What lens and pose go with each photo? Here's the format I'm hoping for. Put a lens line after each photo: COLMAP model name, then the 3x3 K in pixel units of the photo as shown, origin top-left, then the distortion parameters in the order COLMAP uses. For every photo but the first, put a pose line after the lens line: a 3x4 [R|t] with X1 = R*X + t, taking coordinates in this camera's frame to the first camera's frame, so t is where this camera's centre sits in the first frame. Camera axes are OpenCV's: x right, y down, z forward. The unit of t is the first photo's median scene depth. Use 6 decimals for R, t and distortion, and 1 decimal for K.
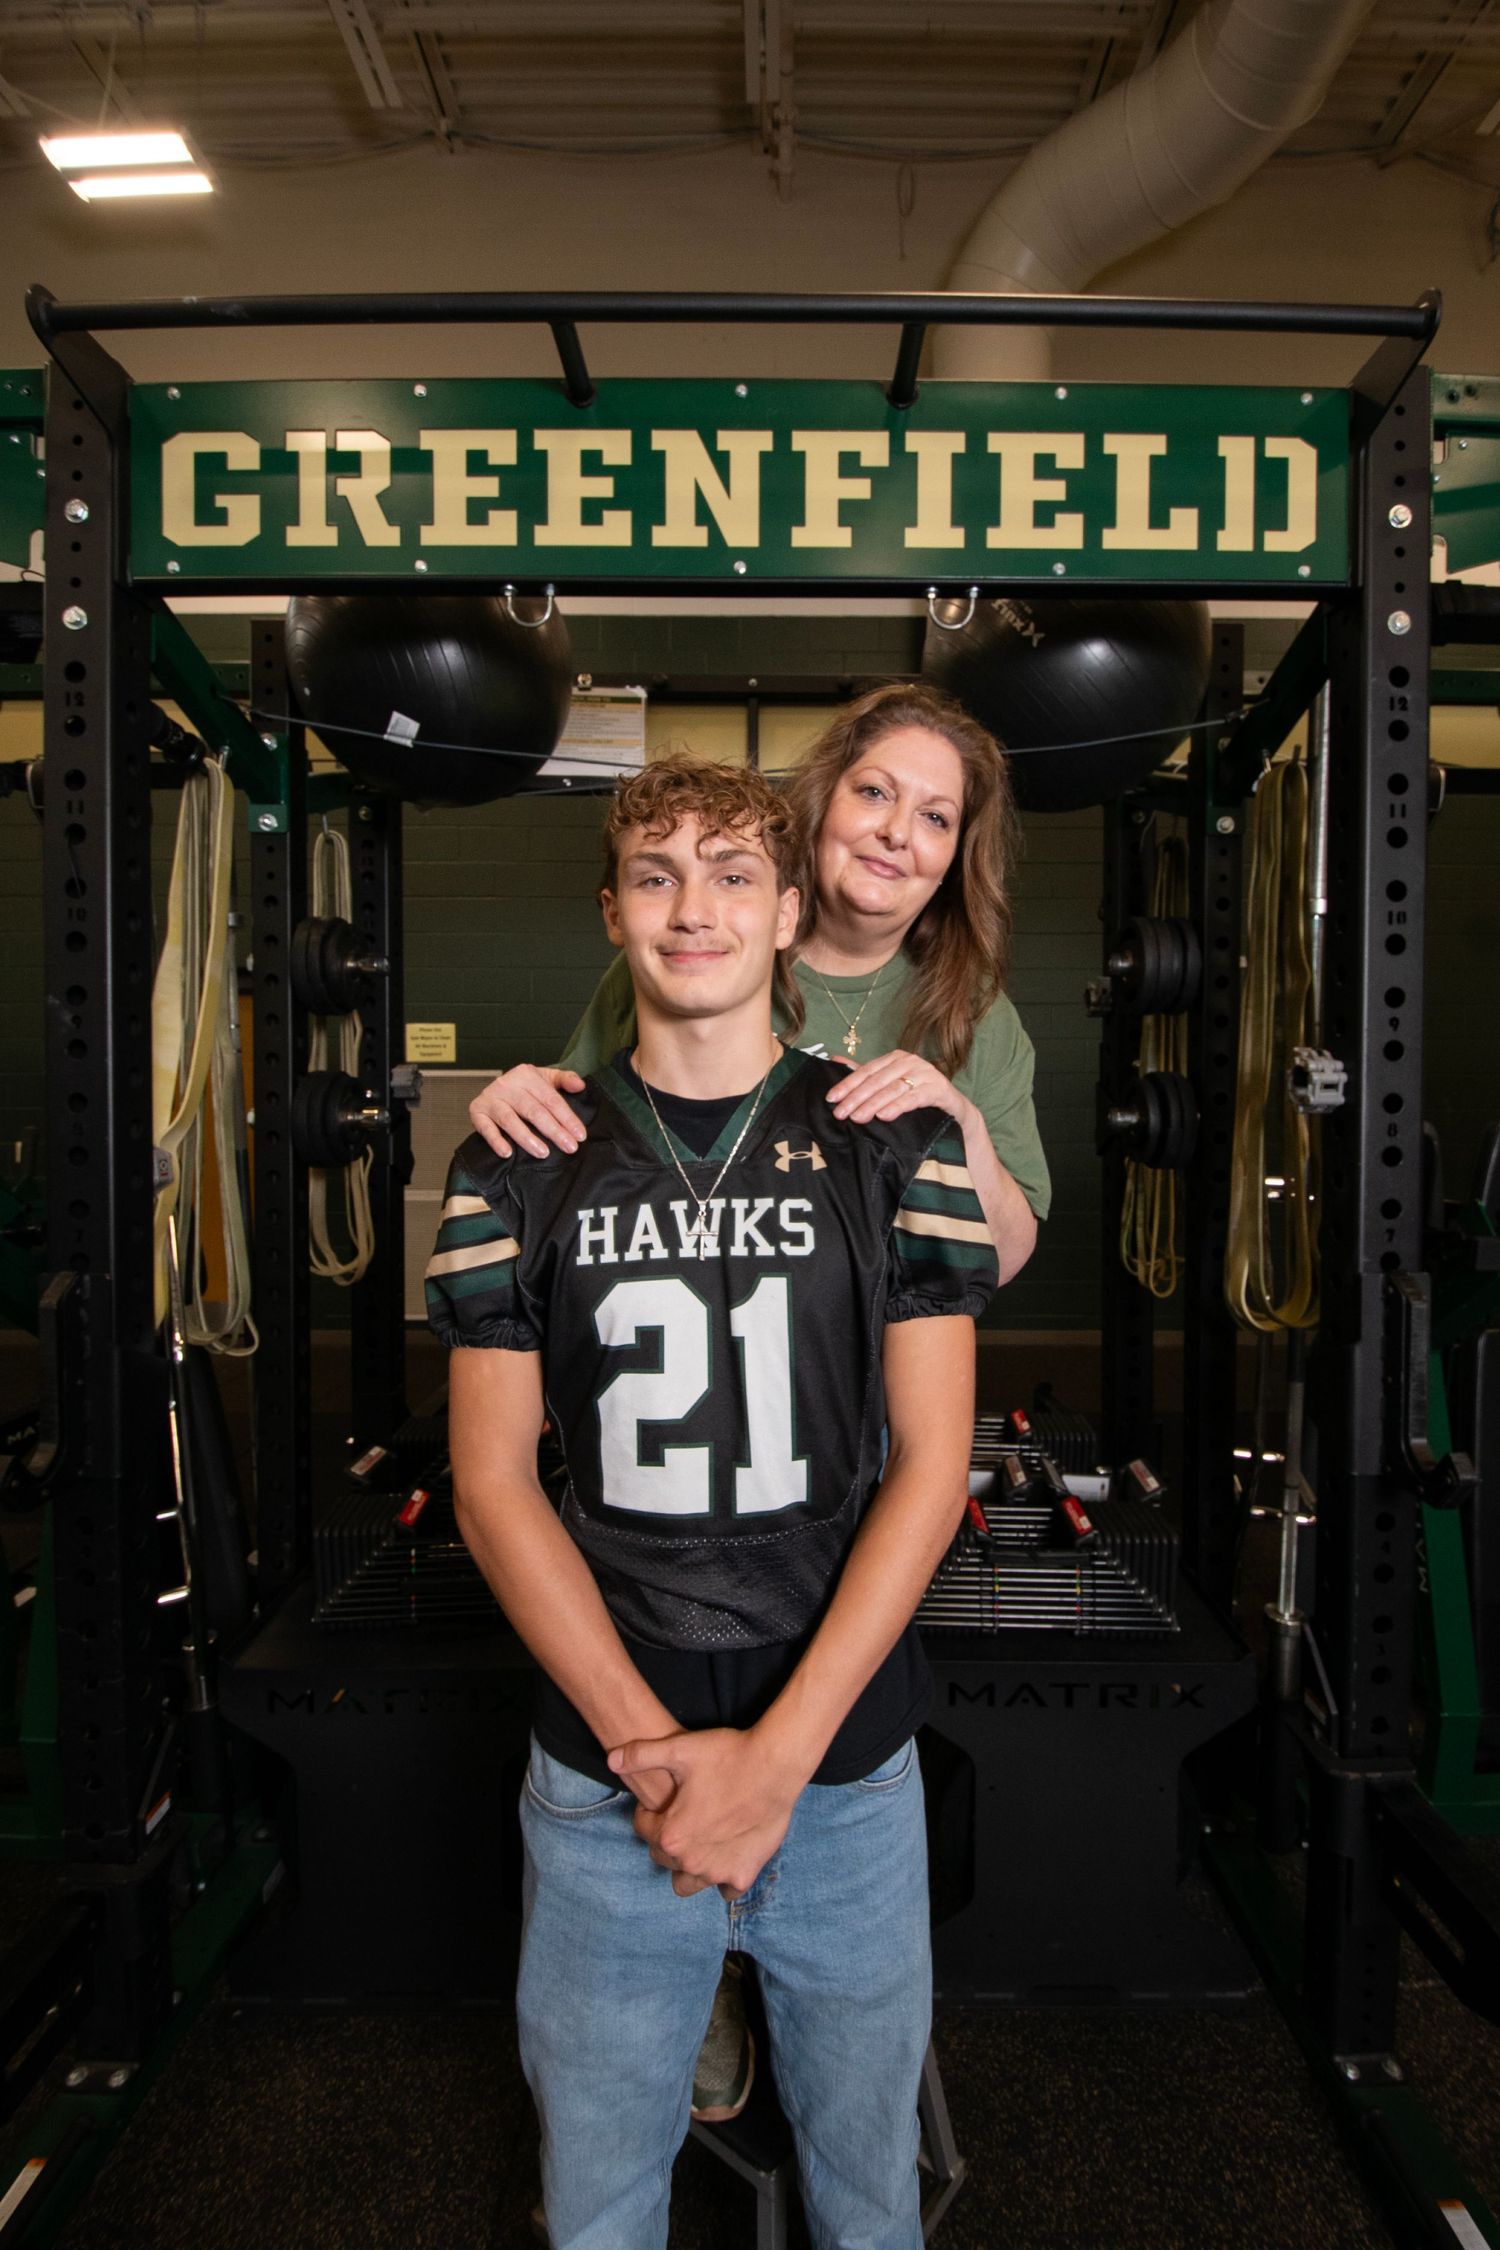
lens RADIAL K [[942.0, 0, 788.2], [0, 942.0, 1108.6], [0, 0, 1]] dist [0.009401, -0.016231]
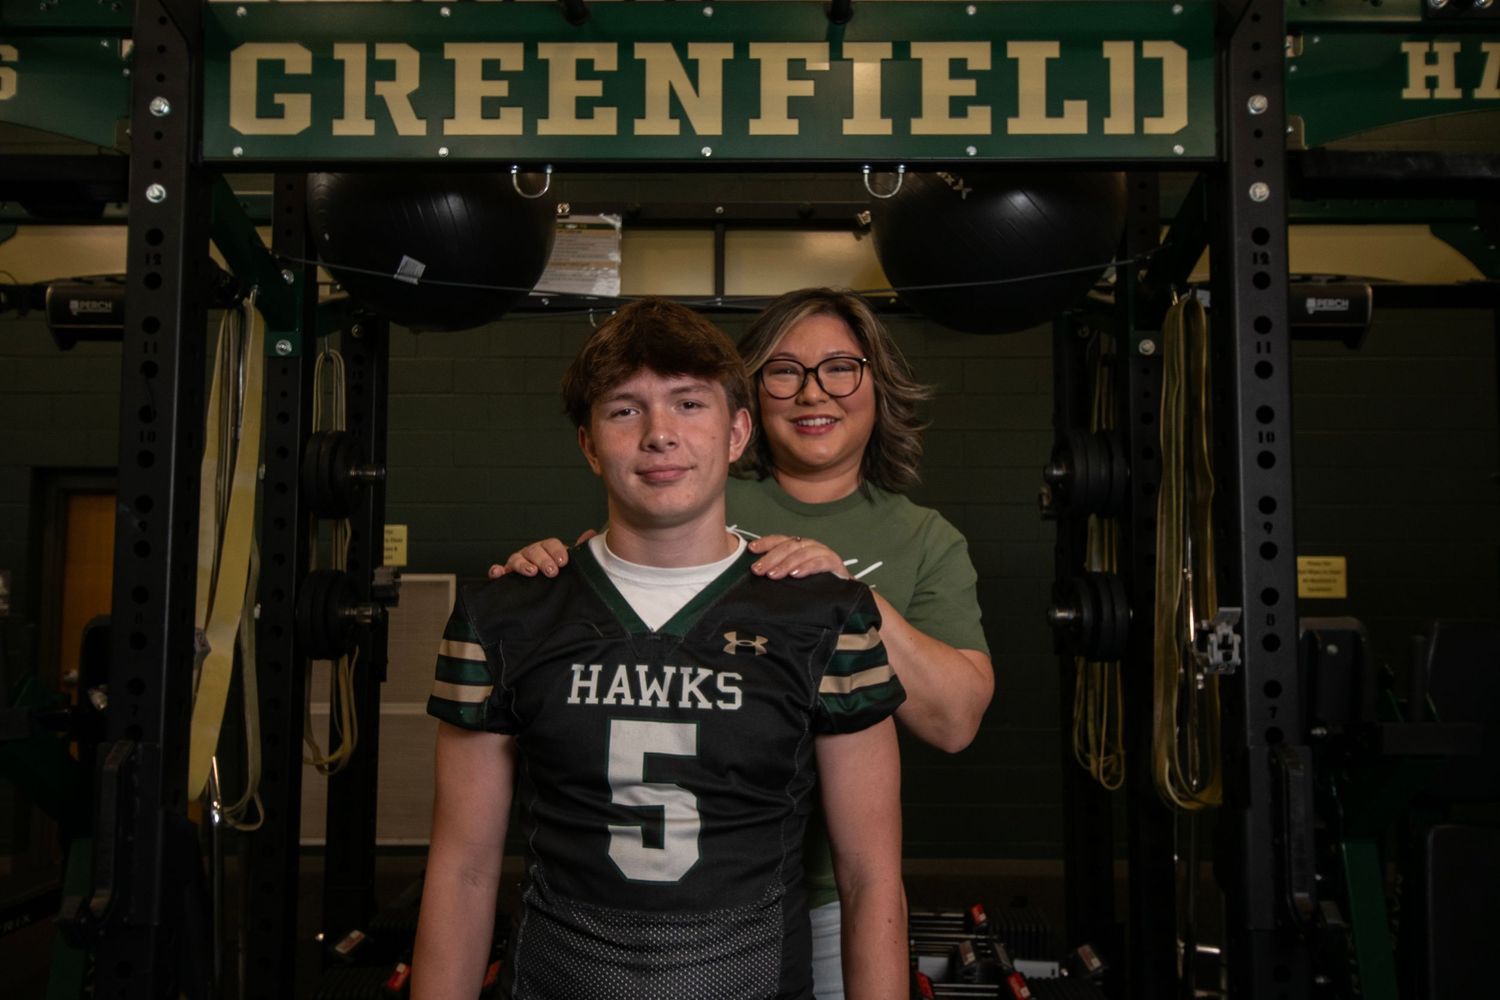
lens RADIAL K [[1091.5, 0, 746.5], [0, 1091.5, 525.6], [0, 0, 1]] dist [0.017976, -0.004366]
pose [[0.999866, -0.000288, -0.016382, 0.023074], [-0.001156, 0.996114, -0.088064, 0.026864], [0.016344, 0.088071, 0.995980, -0.352377]]
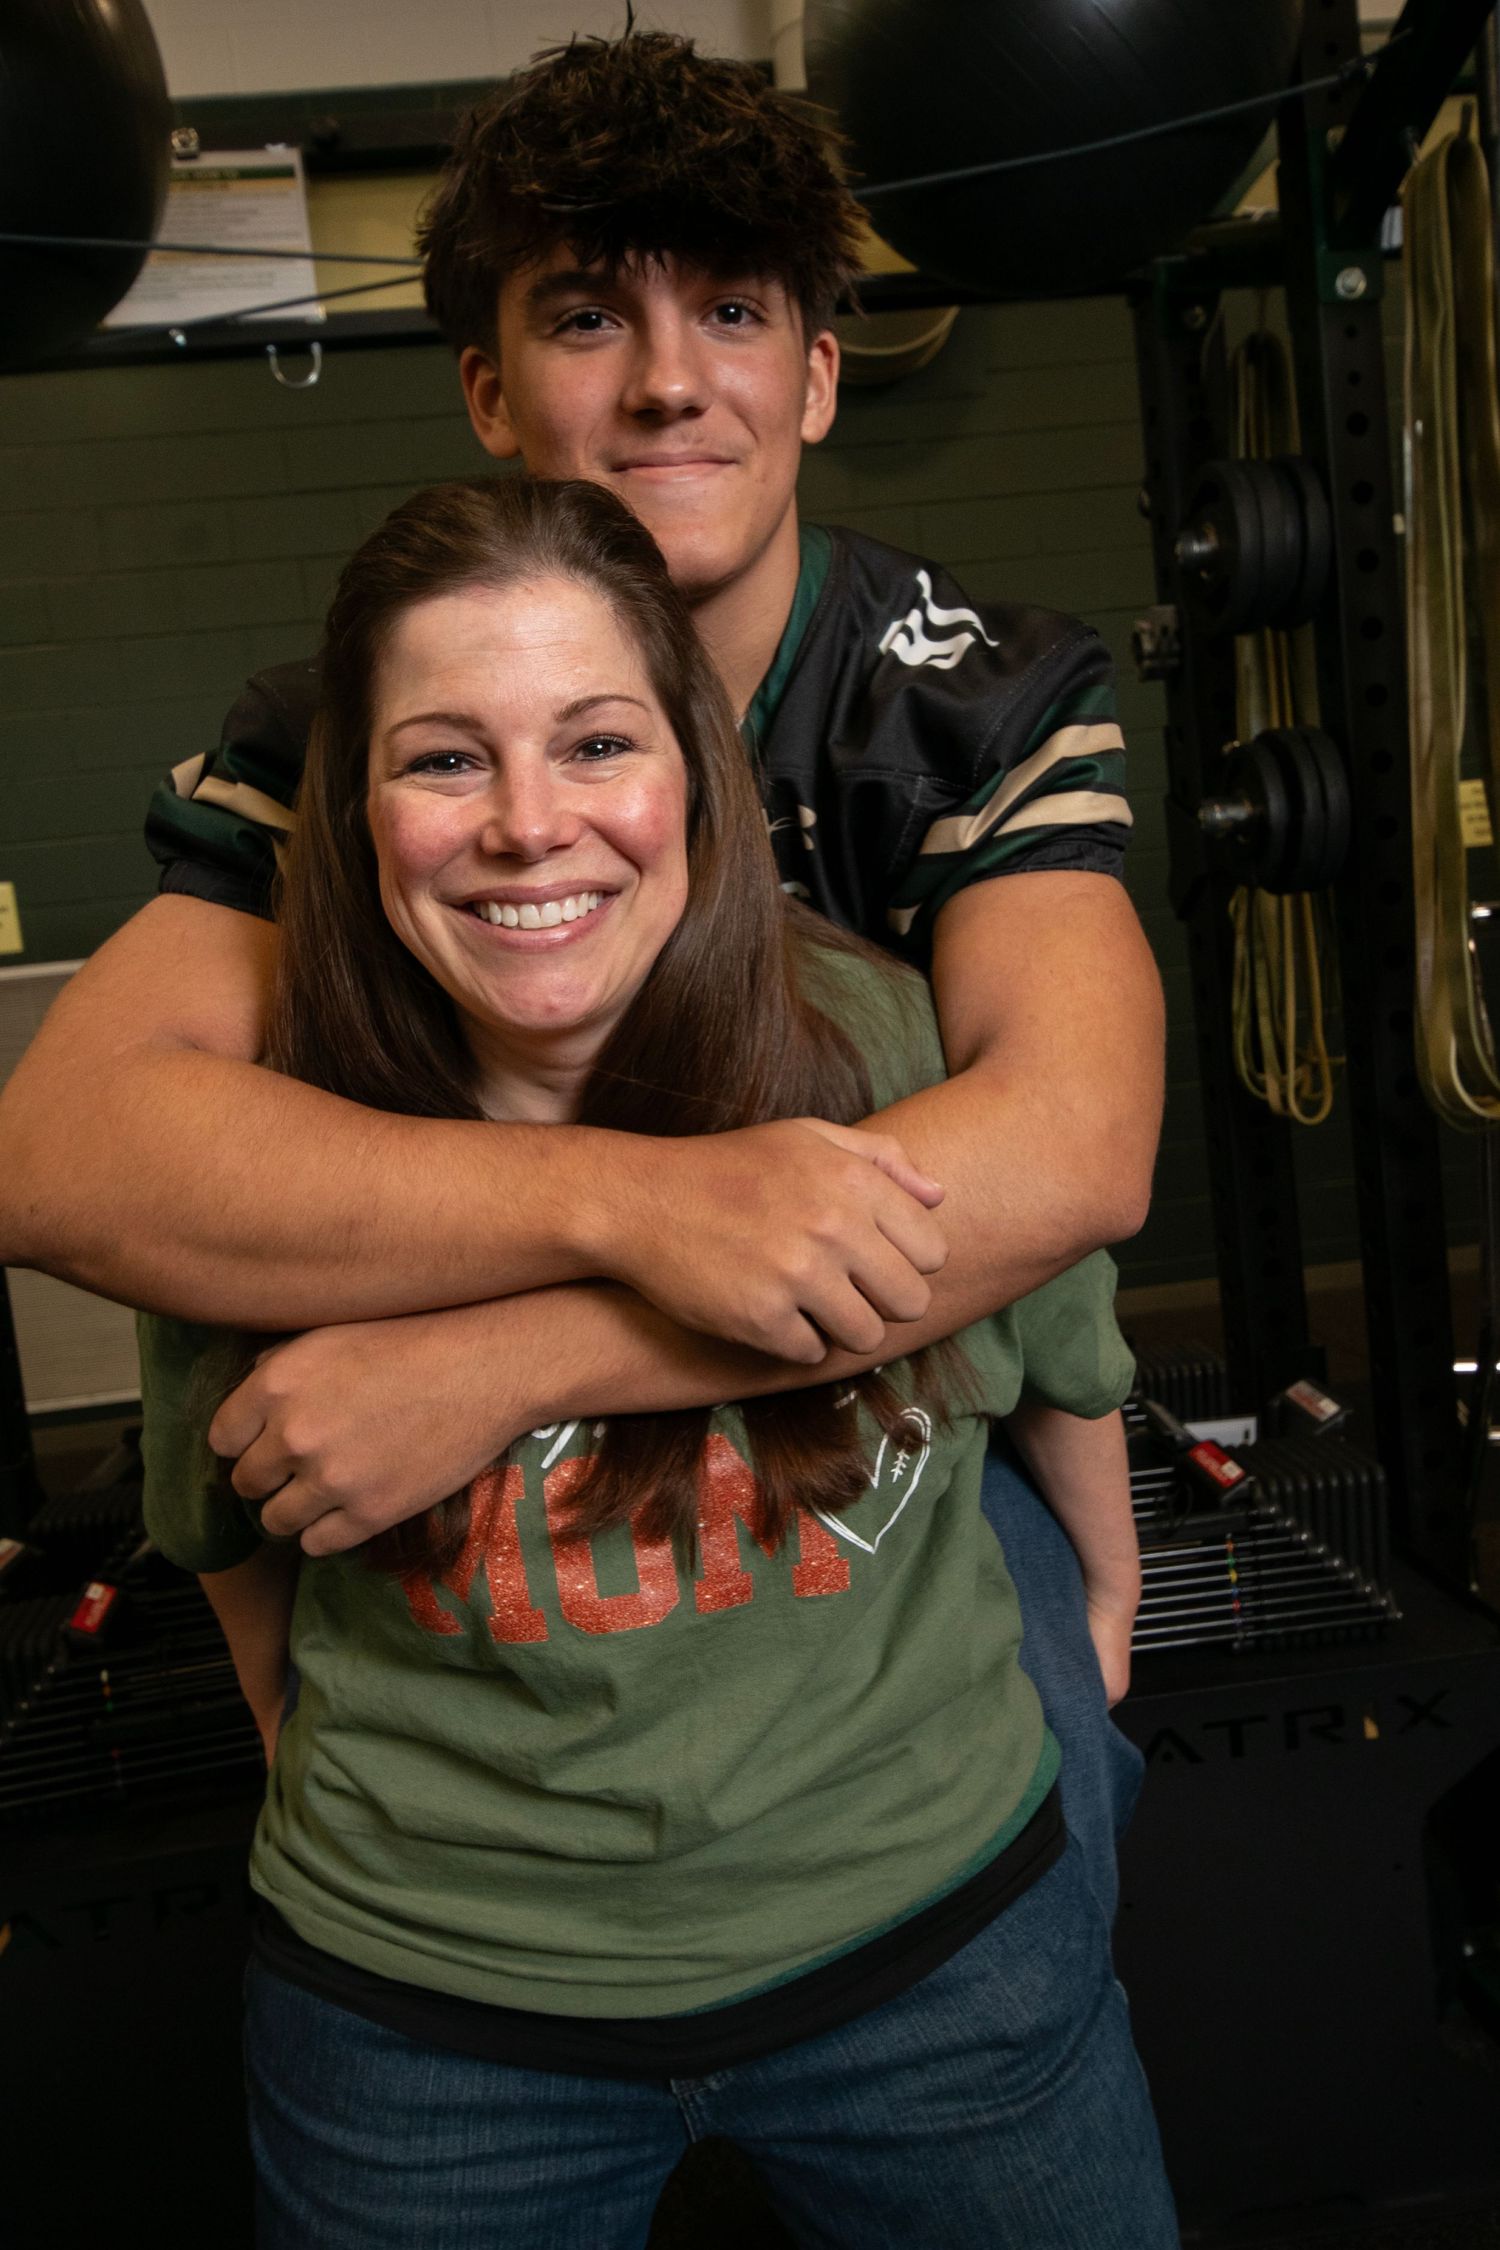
lens RADIAL K [[1637.3, 0, 747.6], [0, 1637.3, 1127.0], [0, 0, 1]] dist [0.017976, -0.004366]
pose [[0.990176, -0.117681, 0.075518, -0.056220], [0.112706, 0.991362, 0.067079, 0.140429], [-0.082760, -0.057909, 0.994886, -0.010759]]
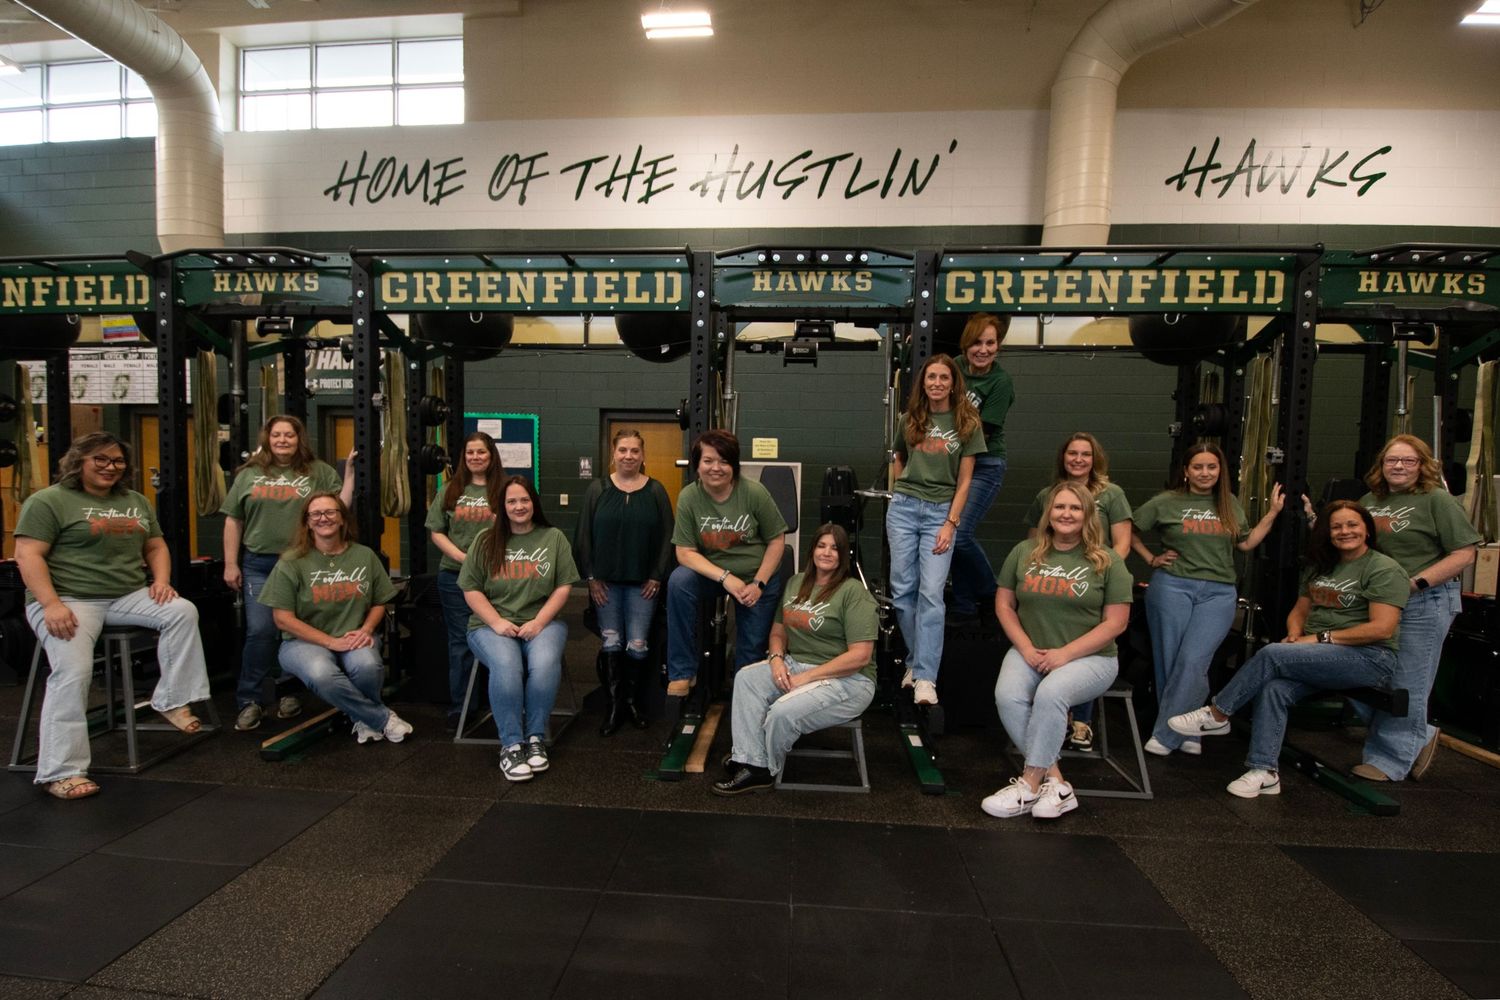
lens RADIAL K [[689.9, 0, 737.0], [0, 689.9, 528.5], [0, 0, 1]] dist [0.012874, -0.018324]
pose [[0.996115, 0.023417, -0.084893, -1.215607], [-0.020511, 0.999179, 0.034937, 0.192301], [0.085642, -0.033060, 0.995777, -1.743941]]
